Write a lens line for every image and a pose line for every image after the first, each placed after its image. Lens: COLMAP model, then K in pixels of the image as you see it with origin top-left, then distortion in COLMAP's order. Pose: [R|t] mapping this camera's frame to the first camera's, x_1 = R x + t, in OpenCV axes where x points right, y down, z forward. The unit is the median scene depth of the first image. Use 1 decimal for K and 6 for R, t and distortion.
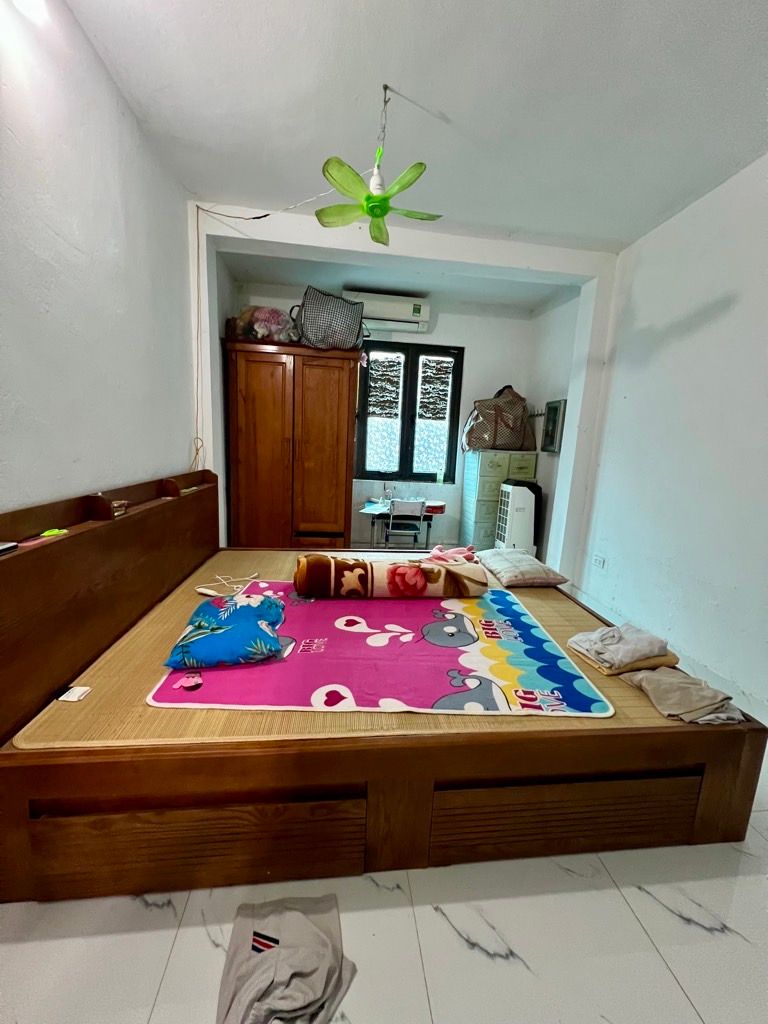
lens RADIAL K [[409.3, 0, 386.5], [0, 409.3, 512.7], [0, 0, 1]] dist [-0.000386, -0.000005]
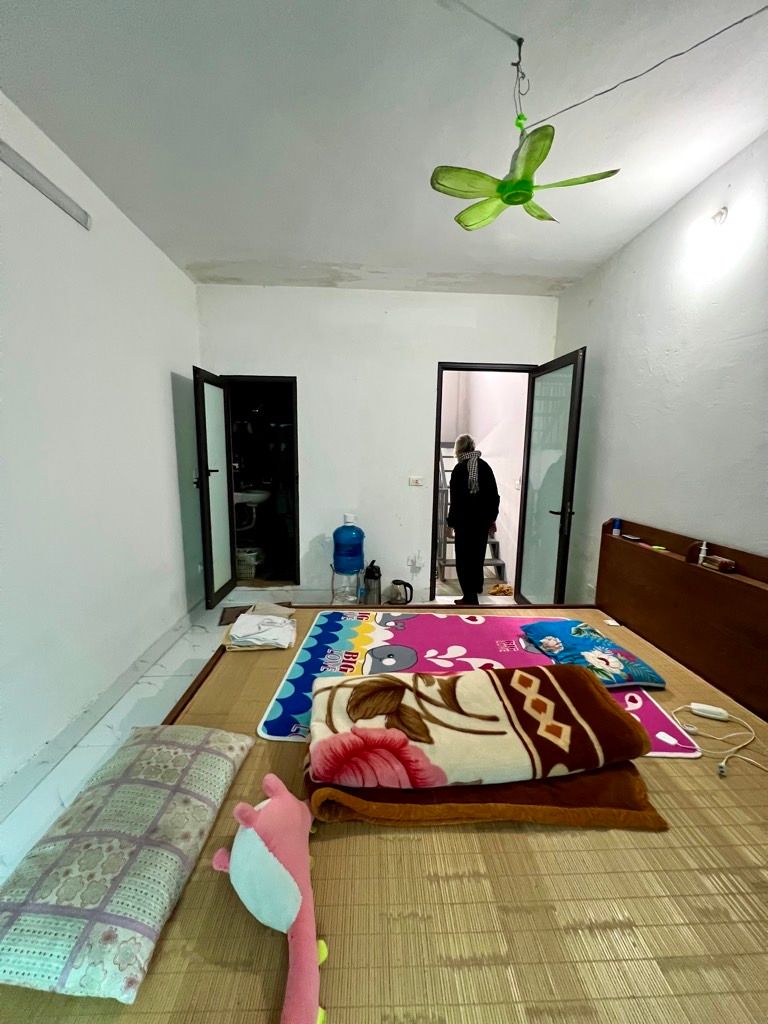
lens RADIAL K [[409.3, 0, 378.9], [0, 409.3, 513.1], [0, 0, 1]] dist [-0.000386, -0.000005]
pose [[-0.994980, -0.069669, 0.071846, 0.142631], [-0.043552, 0.947787, 0.315917, -0.420567], [-0.090104, 0.311202, -0.946063, 1.993695]]
